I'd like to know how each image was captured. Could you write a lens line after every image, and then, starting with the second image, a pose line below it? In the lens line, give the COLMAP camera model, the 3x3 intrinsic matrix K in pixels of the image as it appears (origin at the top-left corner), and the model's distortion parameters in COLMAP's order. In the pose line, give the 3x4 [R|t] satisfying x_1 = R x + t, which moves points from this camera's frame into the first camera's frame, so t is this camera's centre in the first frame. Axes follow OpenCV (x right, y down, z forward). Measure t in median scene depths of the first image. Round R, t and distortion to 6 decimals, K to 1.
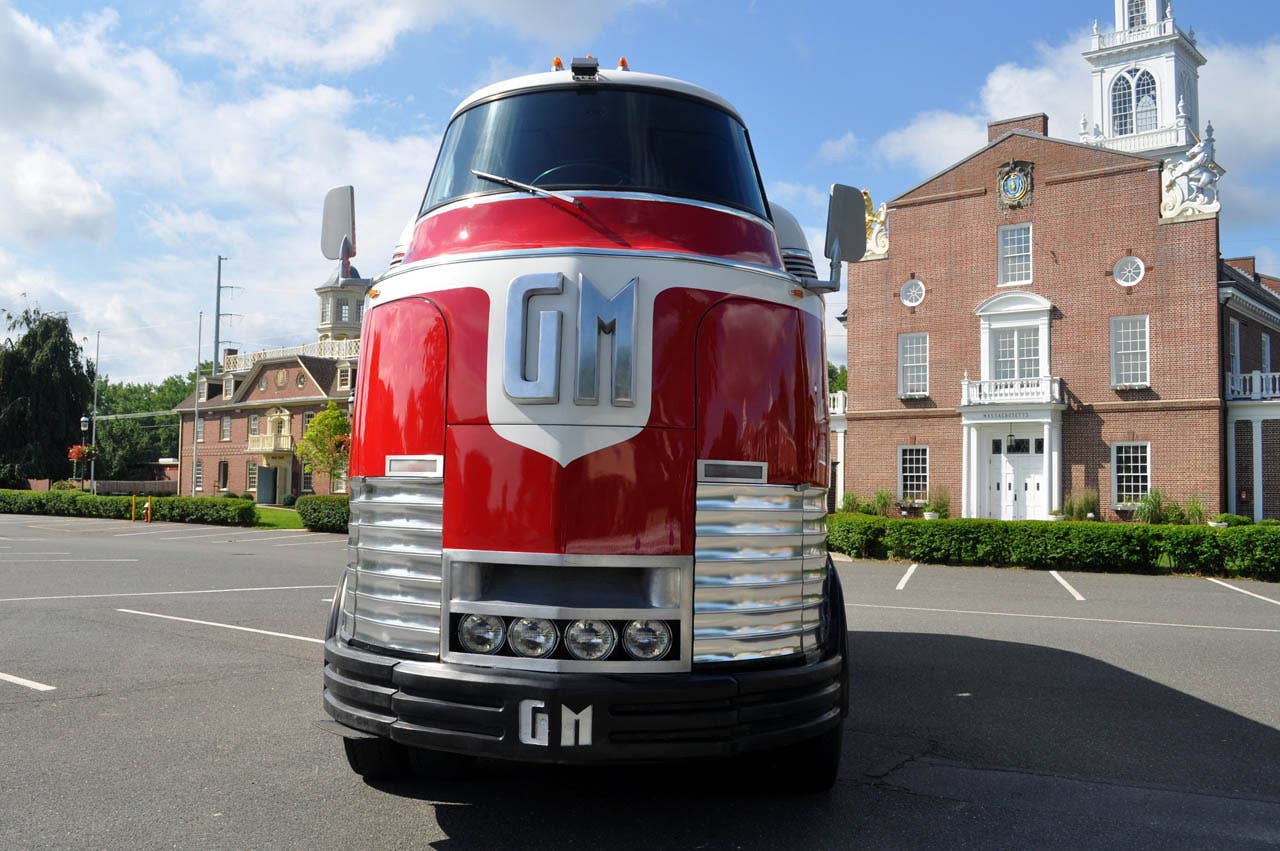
lens RADIAL K [[1216.1, 0, 571.8], [0, 1216.1, 428.6], [0, 0, 1]] dist [-0.072450, 0.002887]
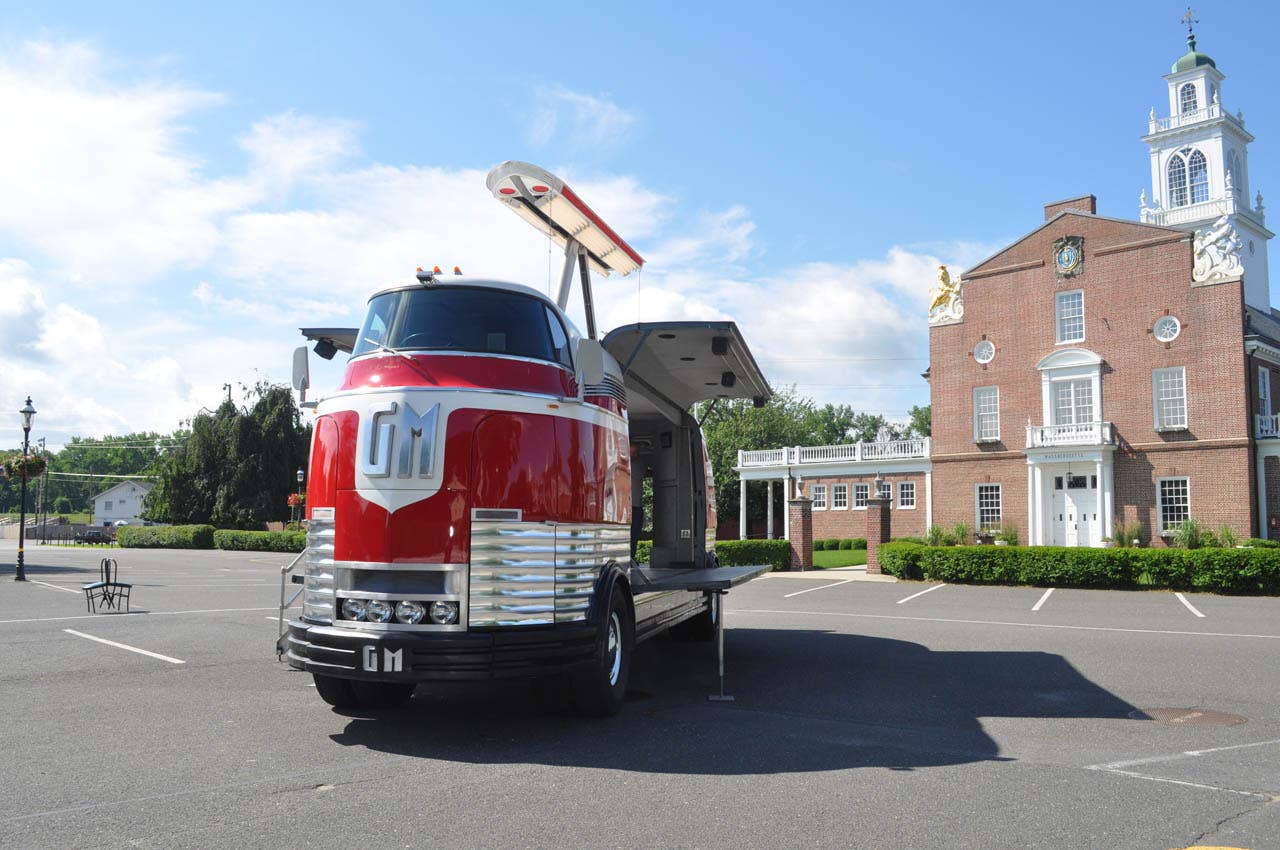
lens RADIAL K [[1074.4, 0, 638.2], [0, 1074.4, 436.9], [0, 0, 1]] dist [-0.077529, 0.008711]
pose [[0.995024, -0.020214, -0.097567, 0.051192], [0.017039, 0.999302, -0.033257, -0.002205], [0.098171, 0.031429, 0.994673, -0.051699]]
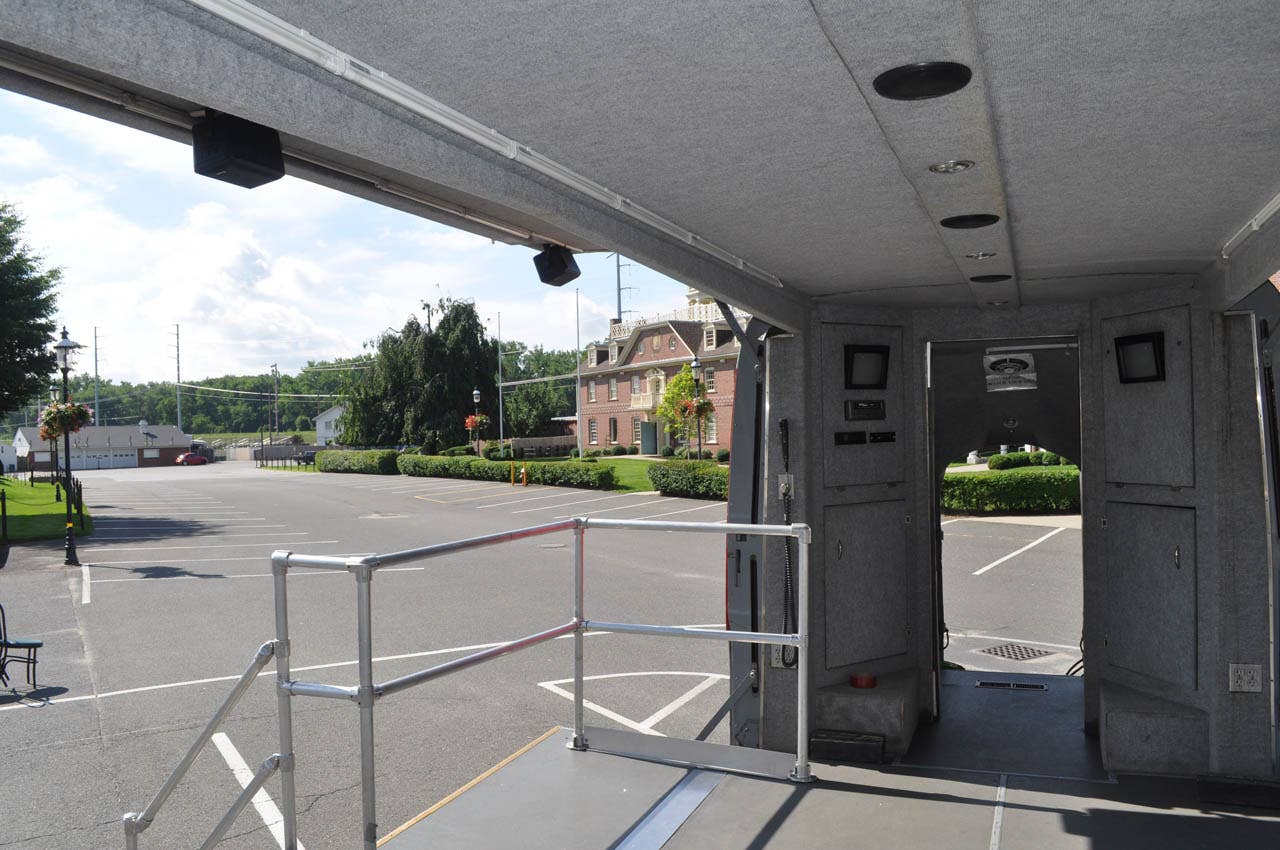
lens RADIAL K [[1010.5, 0, 638.9], [0, 1010.5, 438.3], [0, 0, 1]] dist [-0.081949, 0.004126]
pose [[0.958282, -0.039313, -0.283109, 0.009033], [0.057674, 0.996718, 0.056811, -0.011976], [0.279946, -0.070769, 0.957404, 0.164256]]
